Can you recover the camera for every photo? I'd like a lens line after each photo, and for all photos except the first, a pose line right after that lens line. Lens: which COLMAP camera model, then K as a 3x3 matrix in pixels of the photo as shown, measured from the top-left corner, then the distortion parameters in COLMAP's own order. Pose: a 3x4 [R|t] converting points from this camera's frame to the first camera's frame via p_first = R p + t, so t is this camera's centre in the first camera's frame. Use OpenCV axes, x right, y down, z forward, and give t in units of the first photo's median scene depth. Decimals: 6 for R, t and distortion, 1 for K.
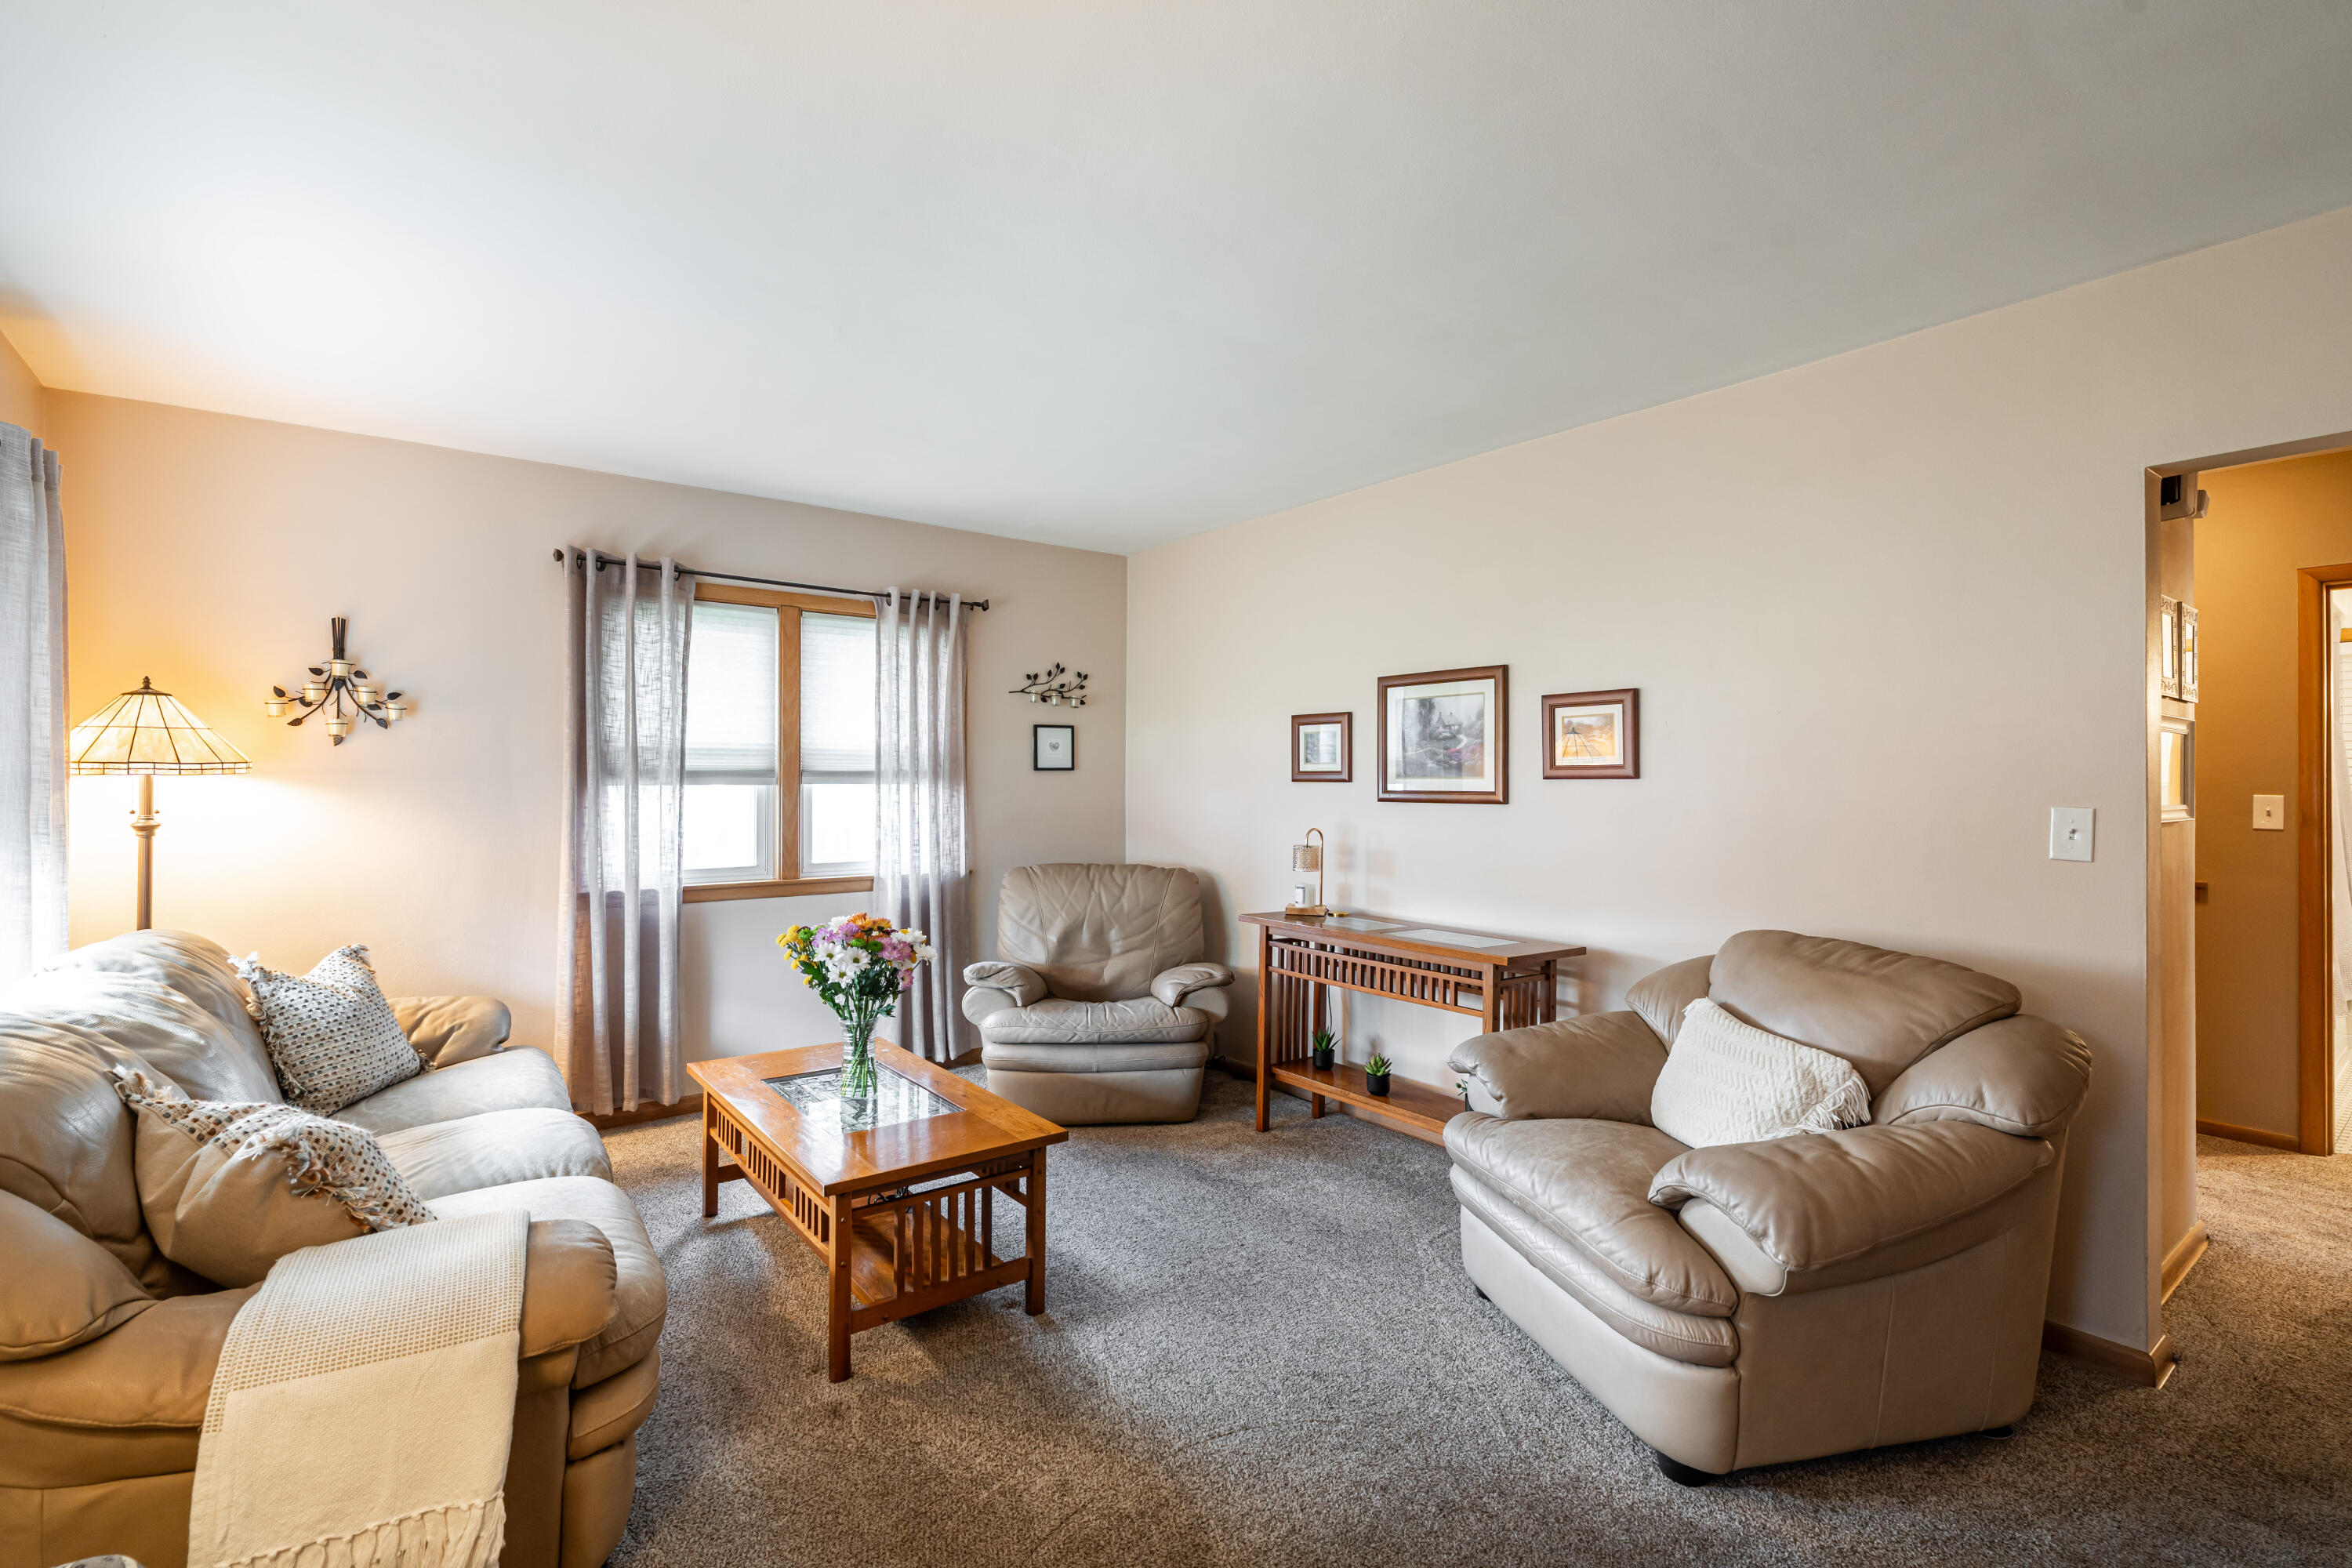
lens RADIAL K [[1072.7, 0, 1177.4], [0, 1072.7, 788.3], [0, 0, 1]] dist [-0.026033, 0.000054]
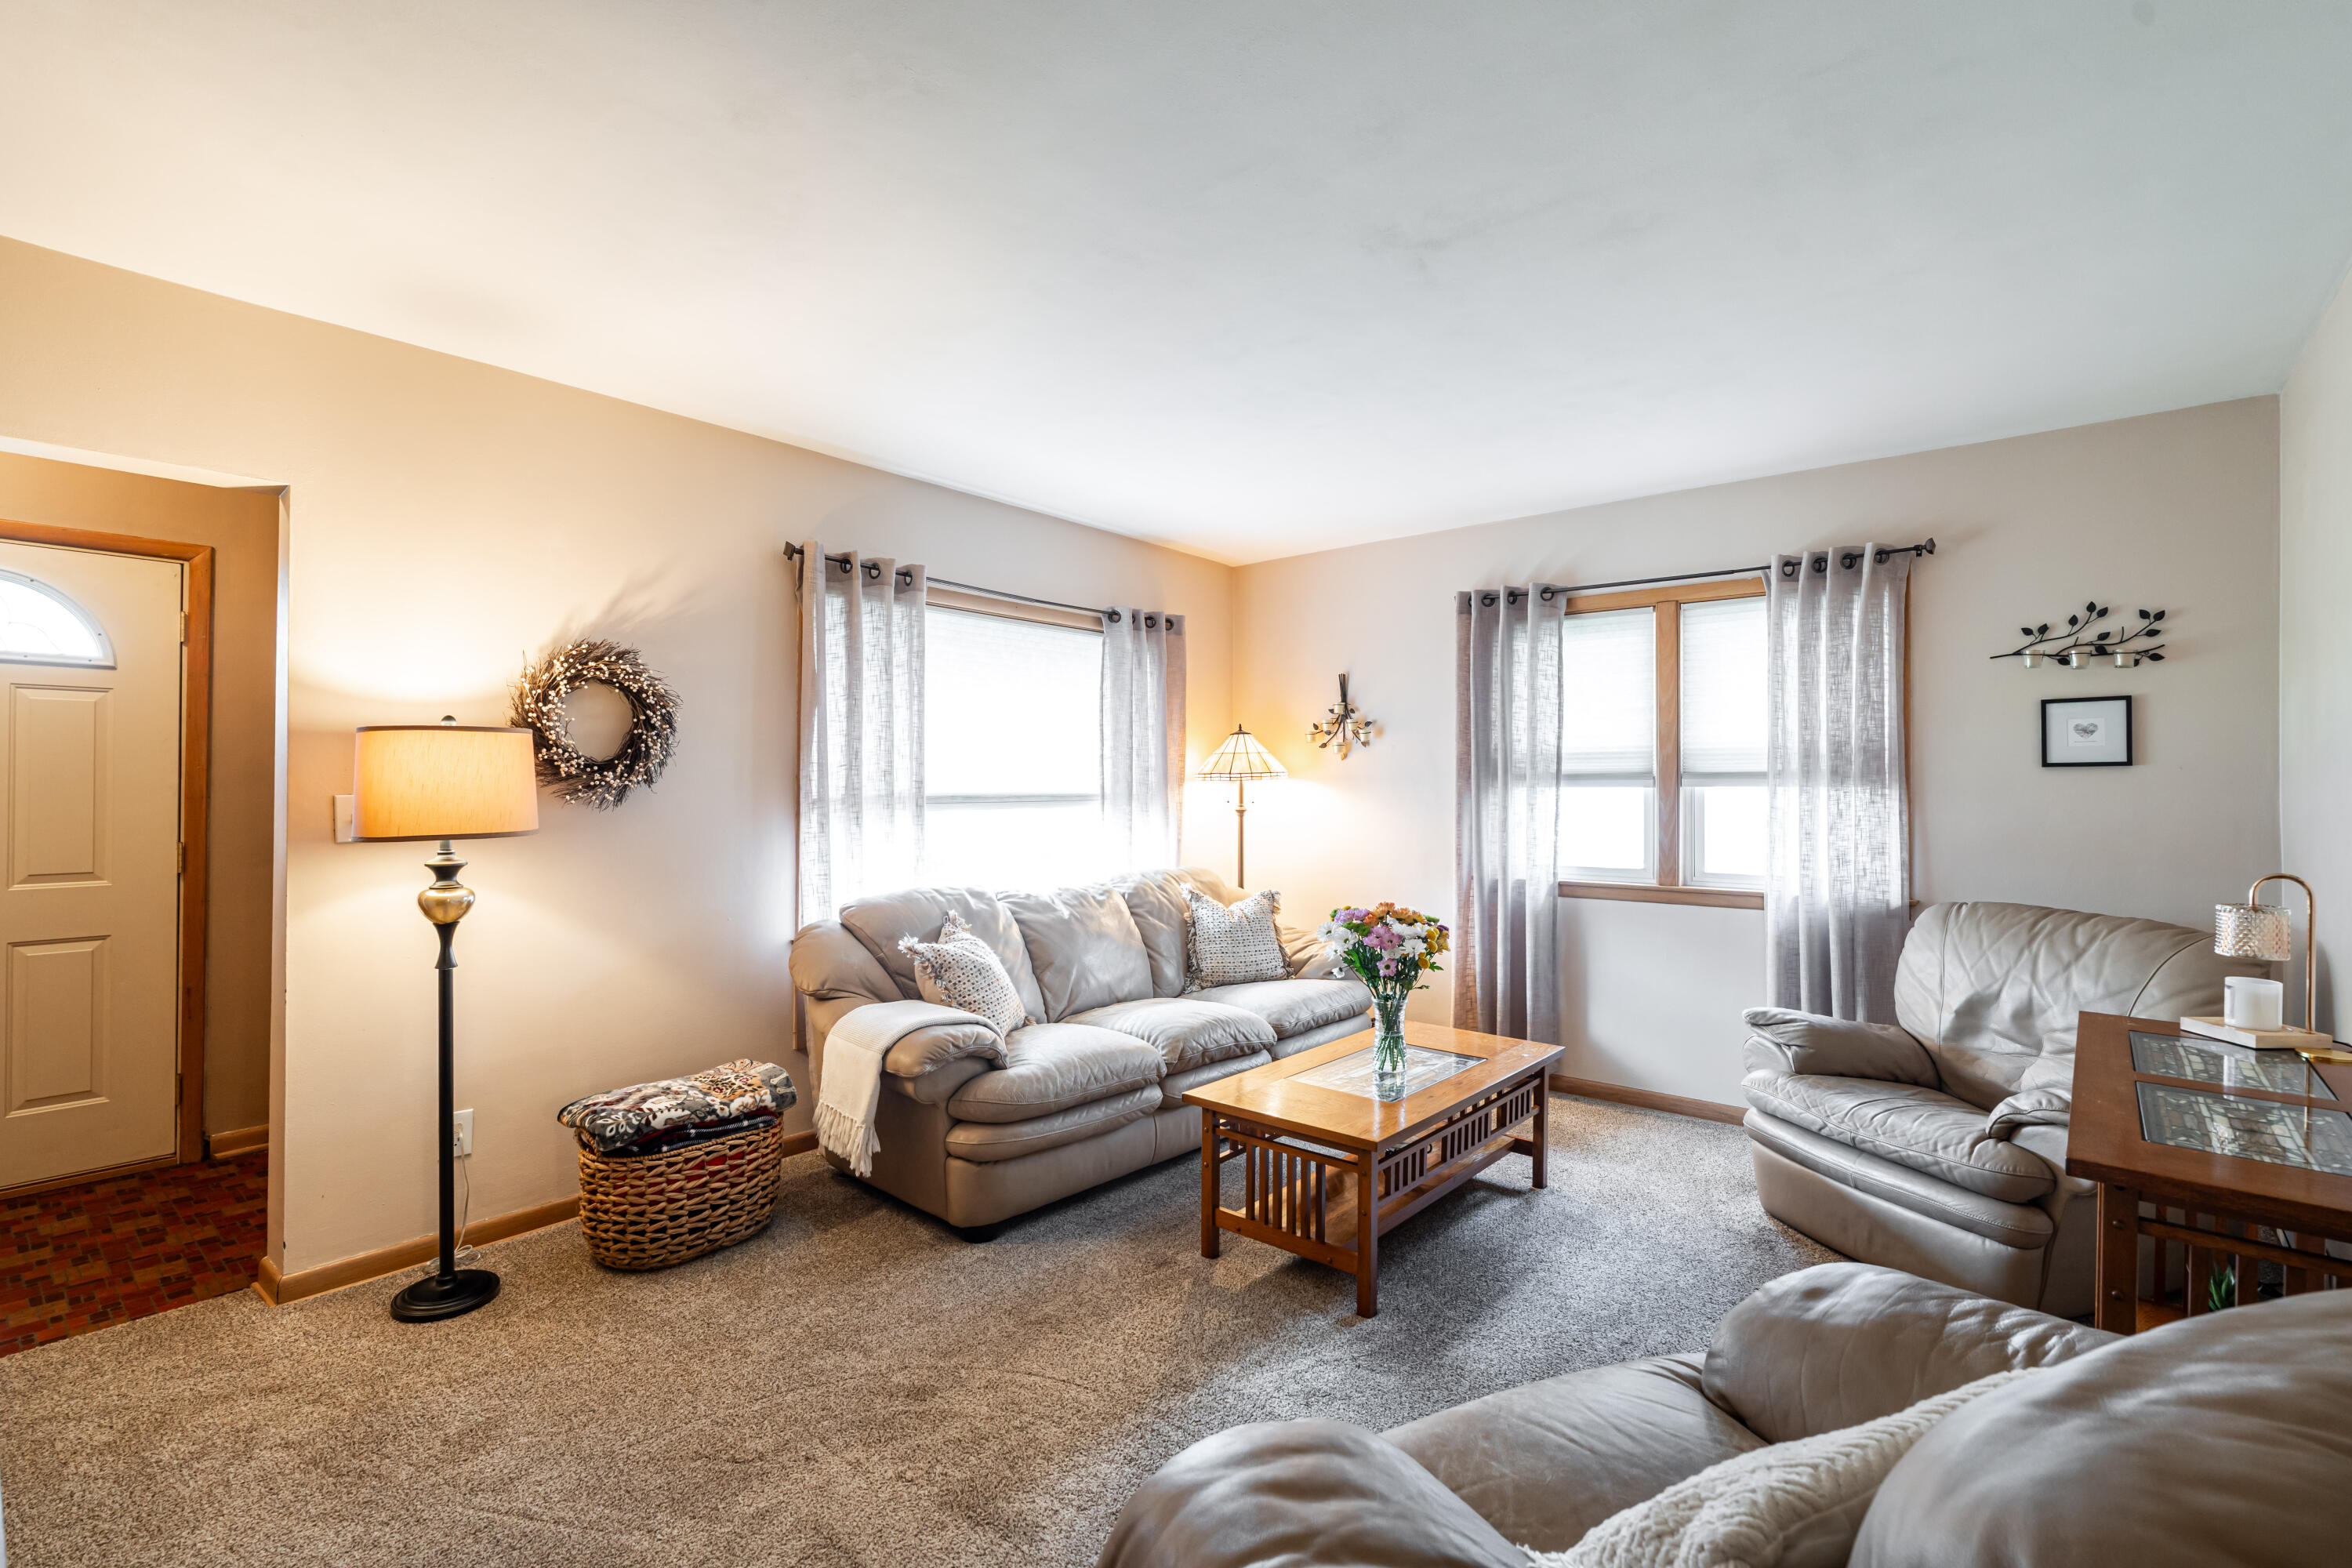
lens RADIAL K [[1072.7, 0, 1177.3], [0, 1072.7, 779.7], [0, 0, 1]] dist [-0.026033, 0.000054]
pose [[0.179434, -0.006749, -0.983747, 0.501114], [-0.005796, 0.999952, -0.007917, 0.000135], [0.983753, 0.007122, 0.179386, 0.395318]]
